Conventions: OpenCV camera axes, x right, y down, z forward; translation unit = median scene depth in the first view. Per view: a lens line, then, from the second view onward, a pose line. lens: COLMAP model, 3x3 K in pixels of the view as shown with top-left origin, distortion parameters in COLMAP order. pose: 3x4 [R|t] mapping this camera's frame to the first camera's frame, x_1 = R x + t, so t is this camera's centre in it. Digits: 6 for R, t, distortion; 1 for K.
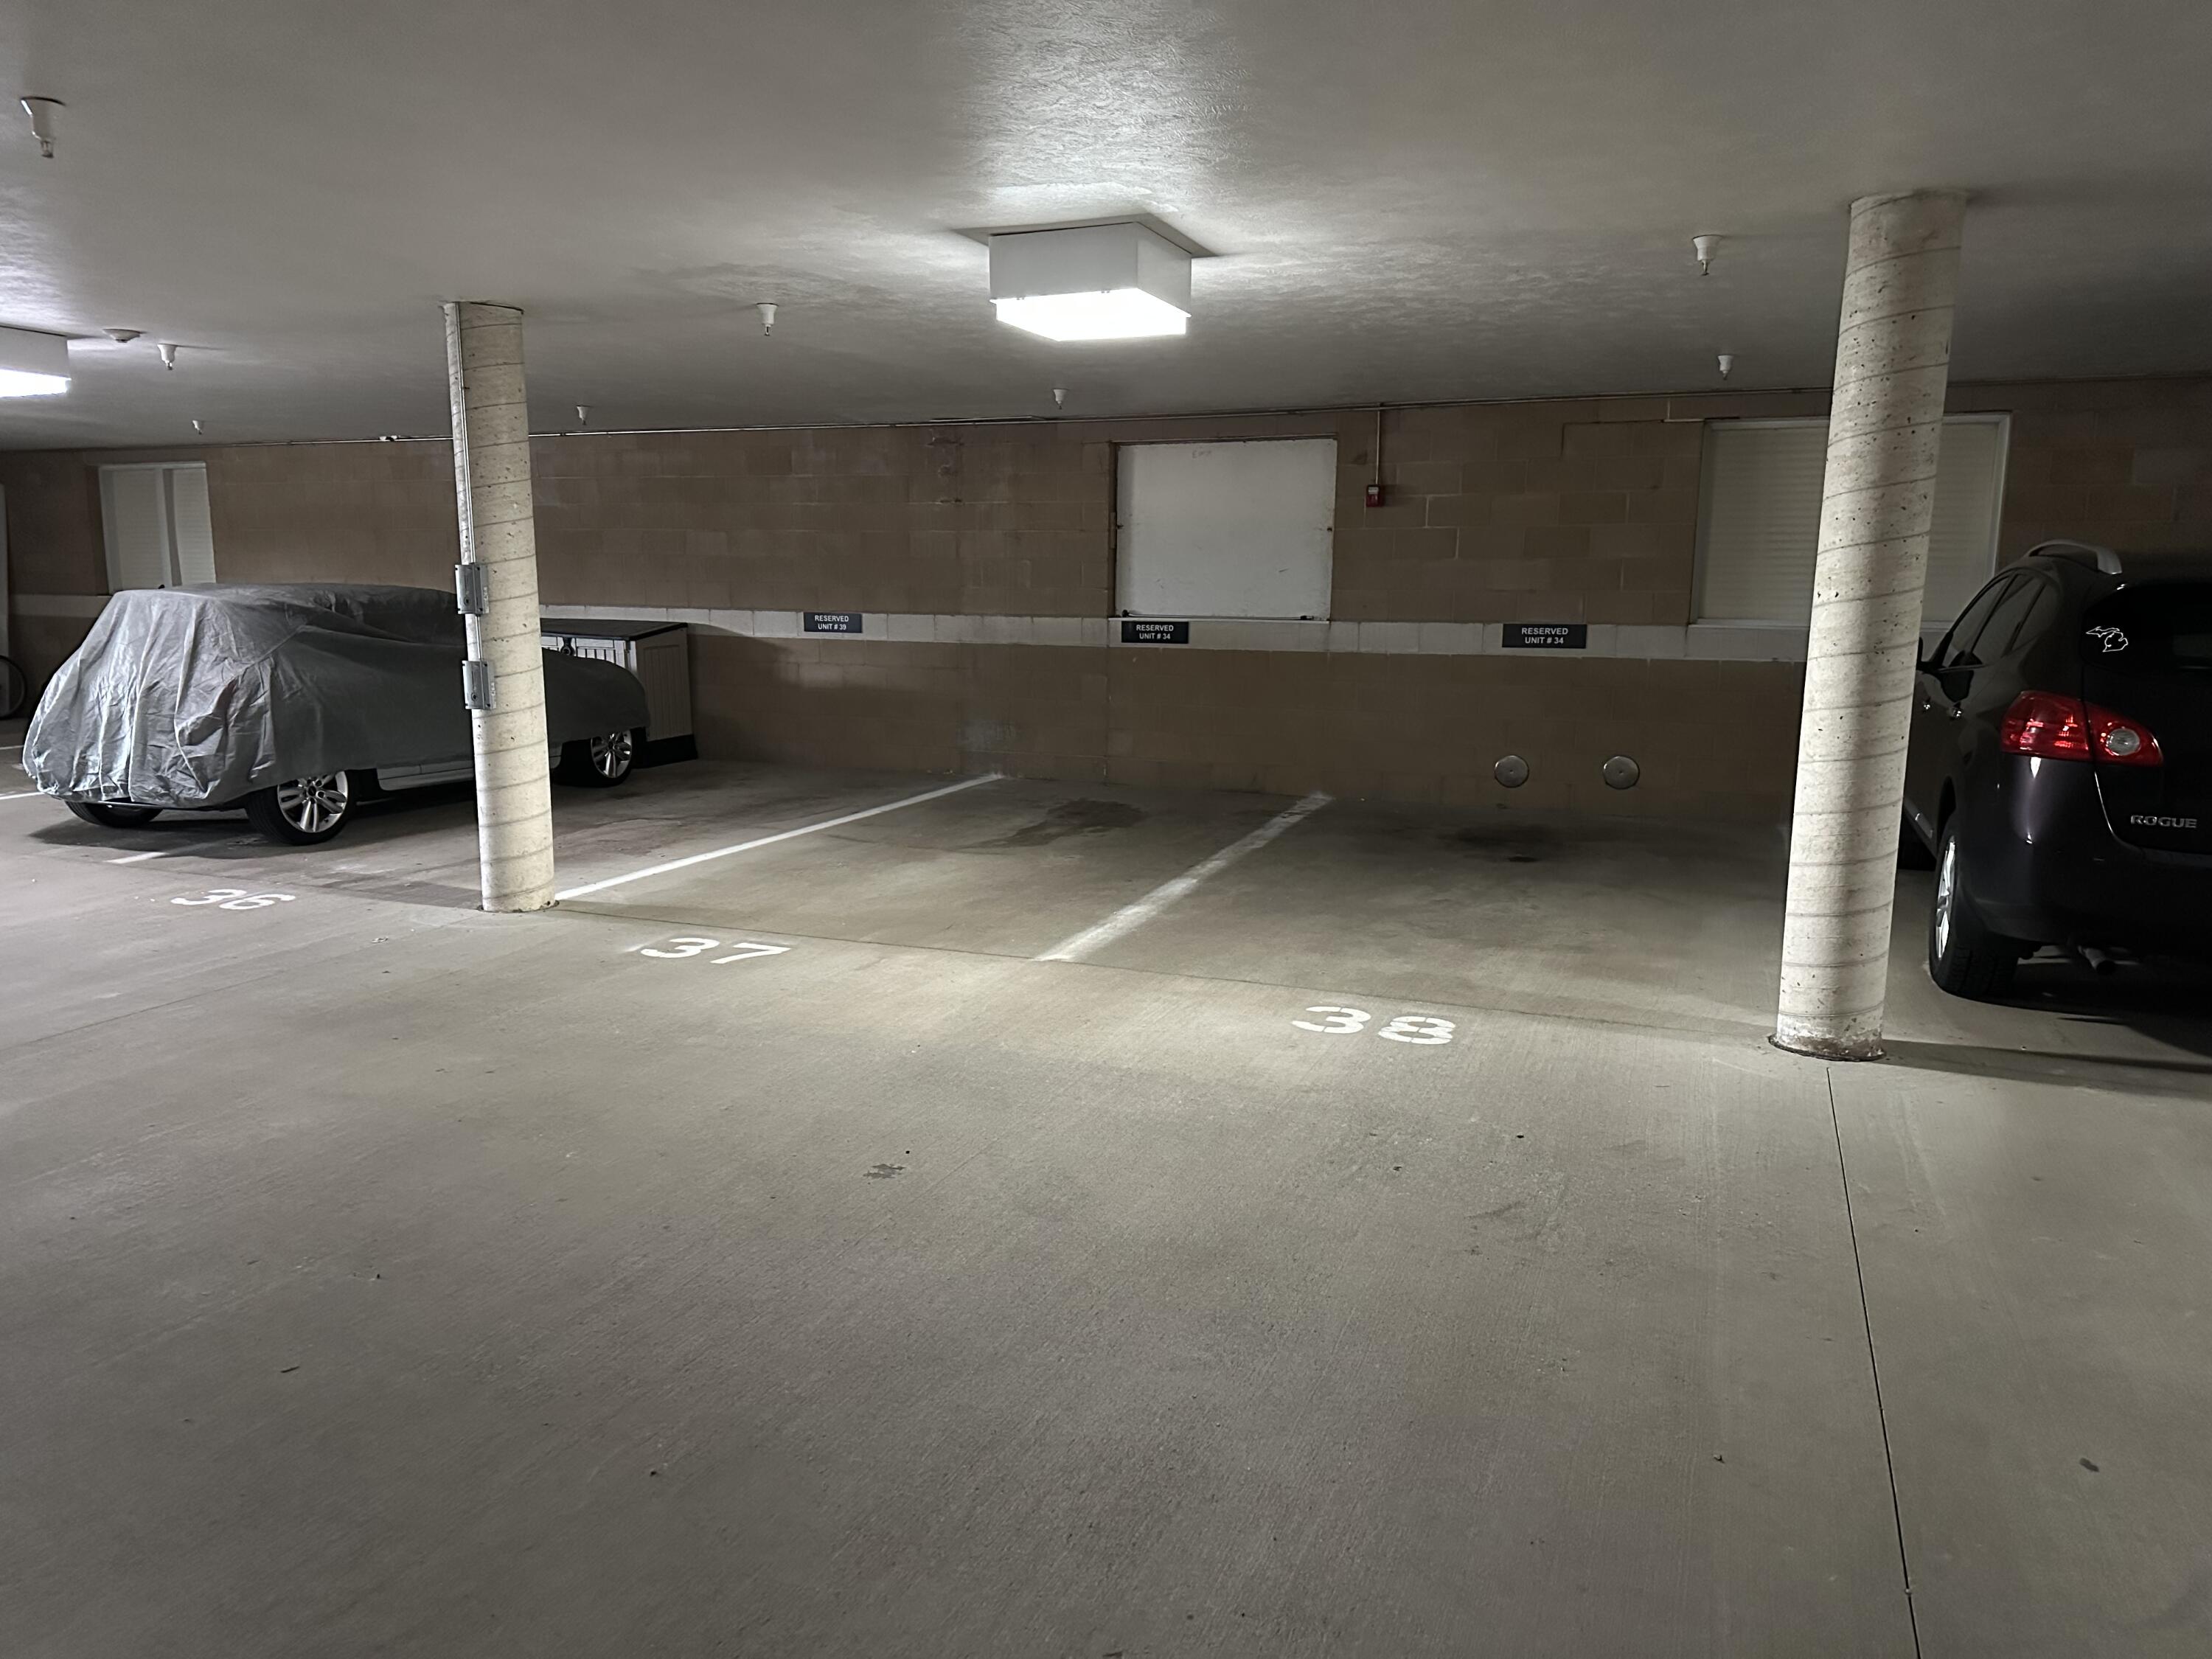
lens RADIAL K [[1590.4, 0, 1101.7], [0, 1590.4, 824.2], [0, 0, 1]] dist [0.148699, -0.001264]
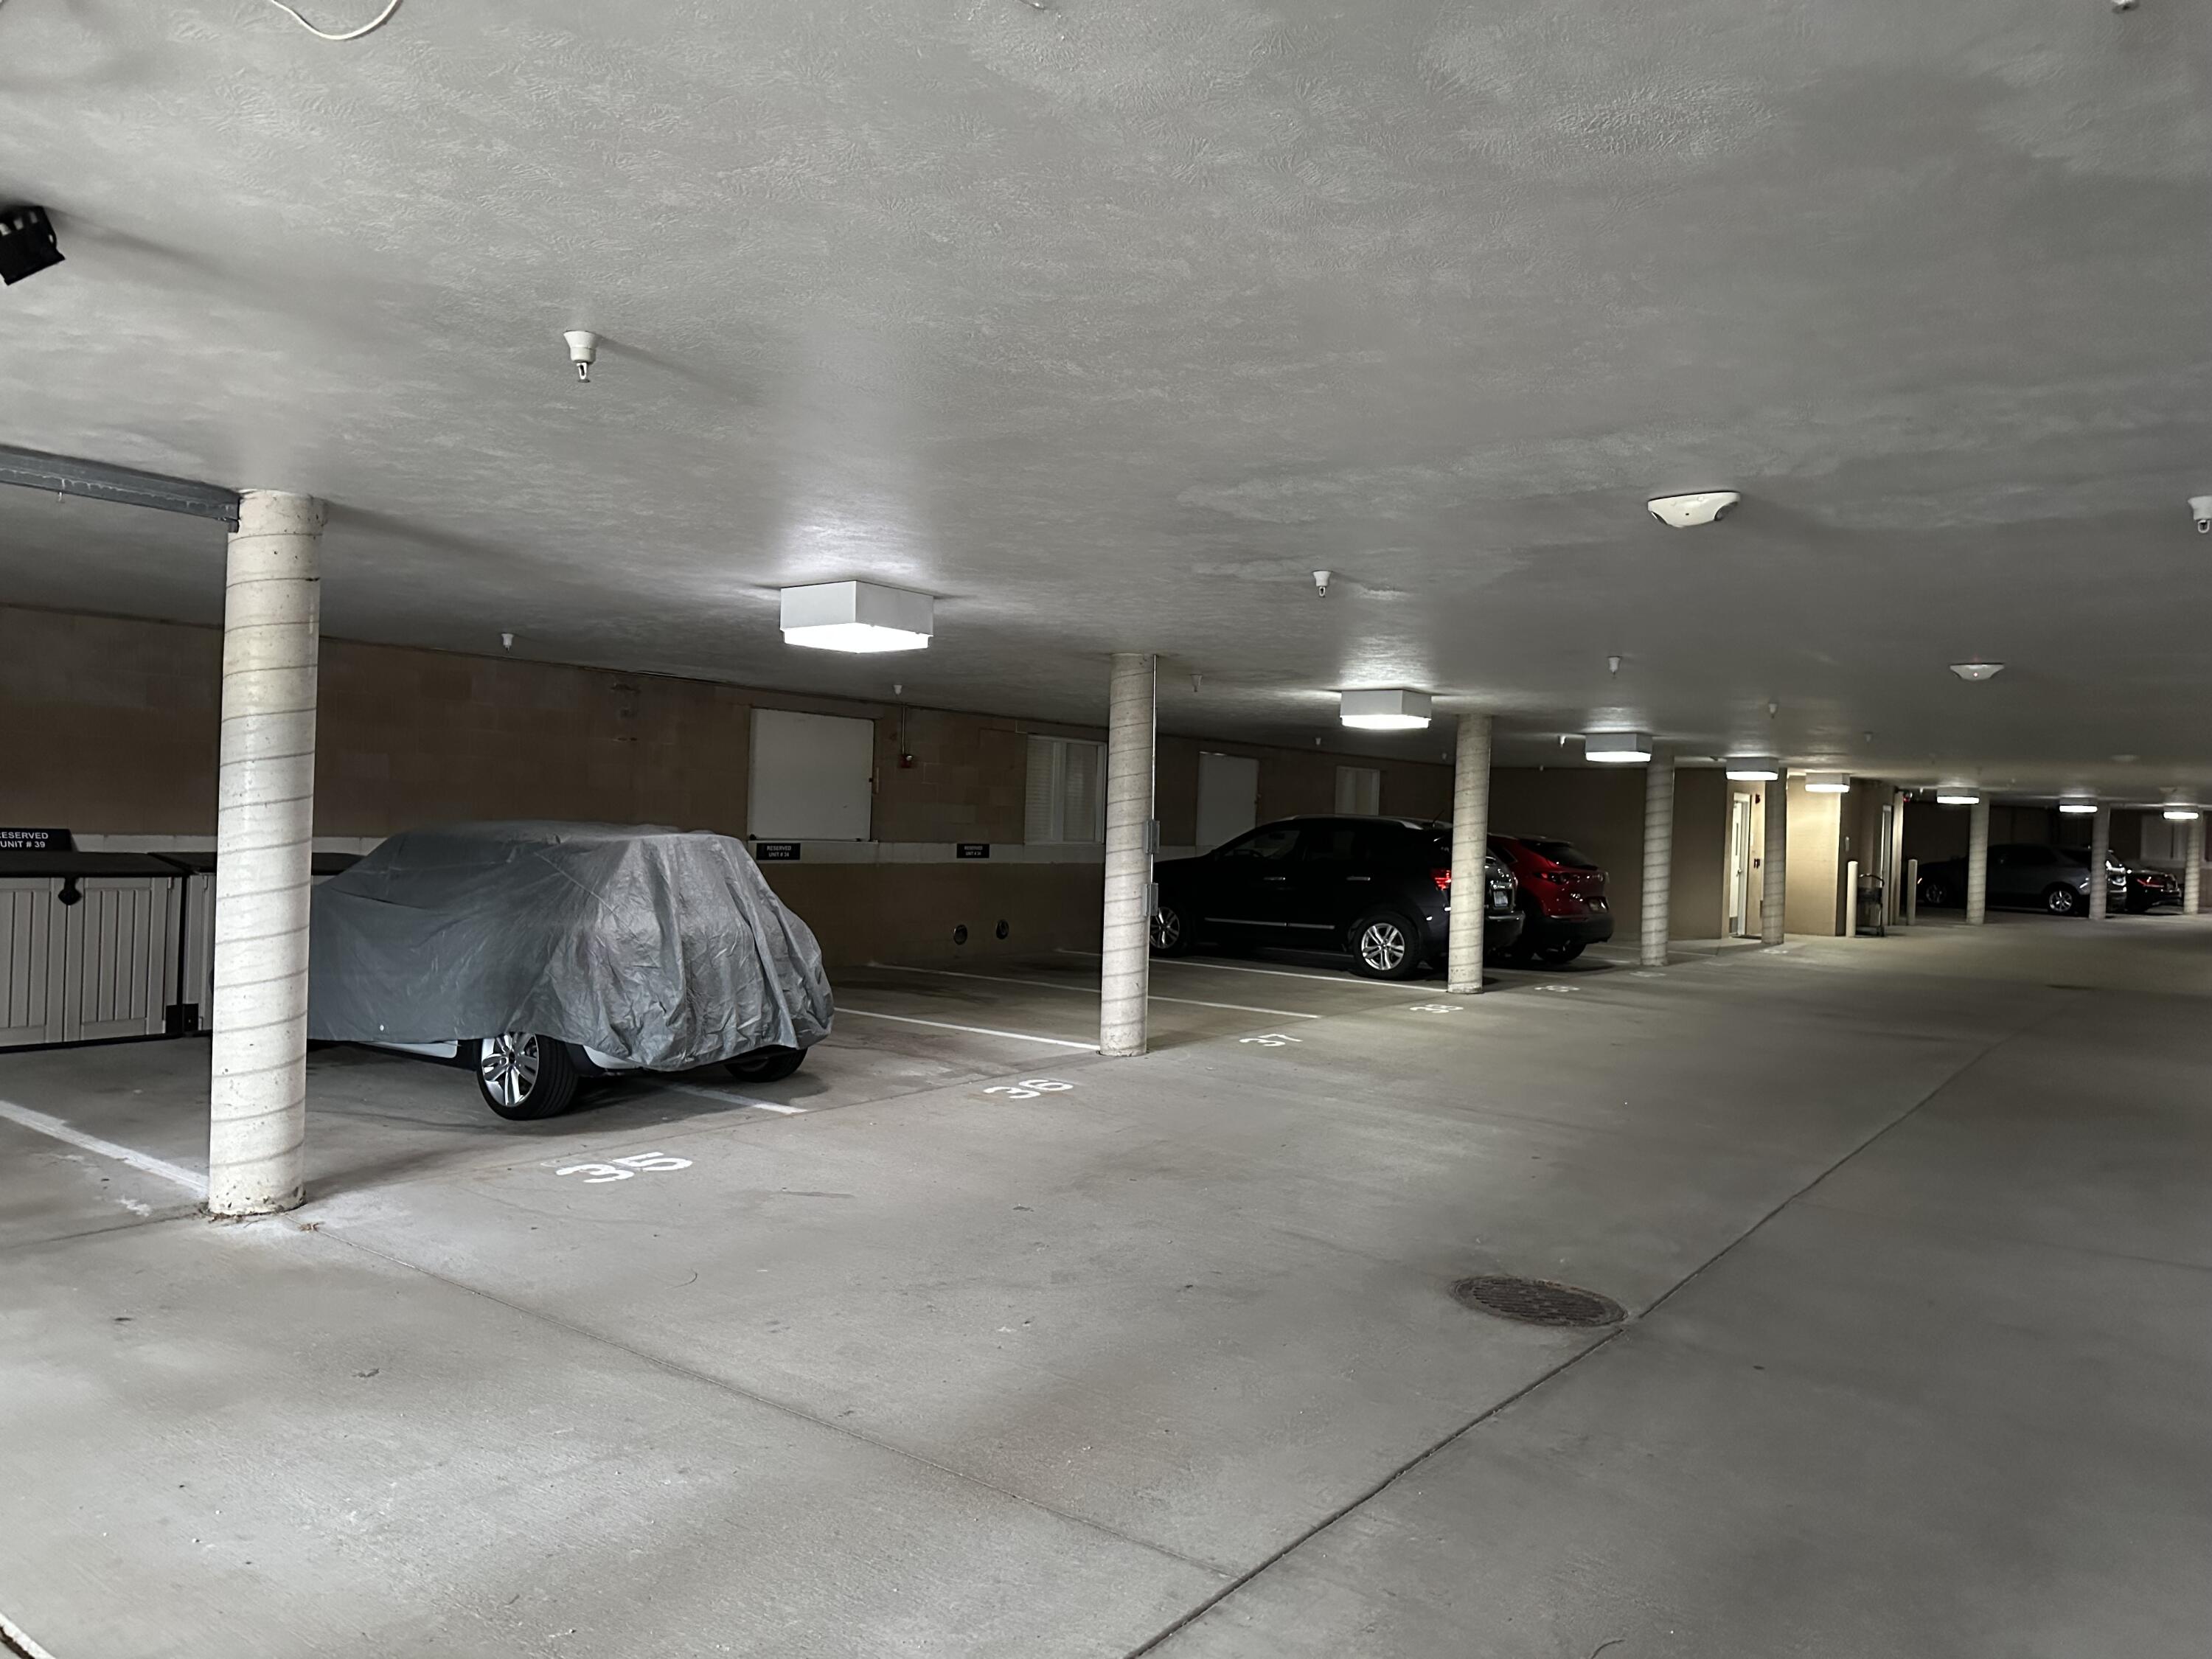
lens RADIAL K [[1535.1, 0, 1098.7], [0, 1535.1, 830.8], [0, 0, 1]] dist [0.012095, -0.025890]
pose [[0.247050, -0.007228, 0.968976, -1.148111], [0.113361, 0.993321, -0.021493, -0.084129], [-0.962349, 0.115154, 0.246220, 0.460865]]
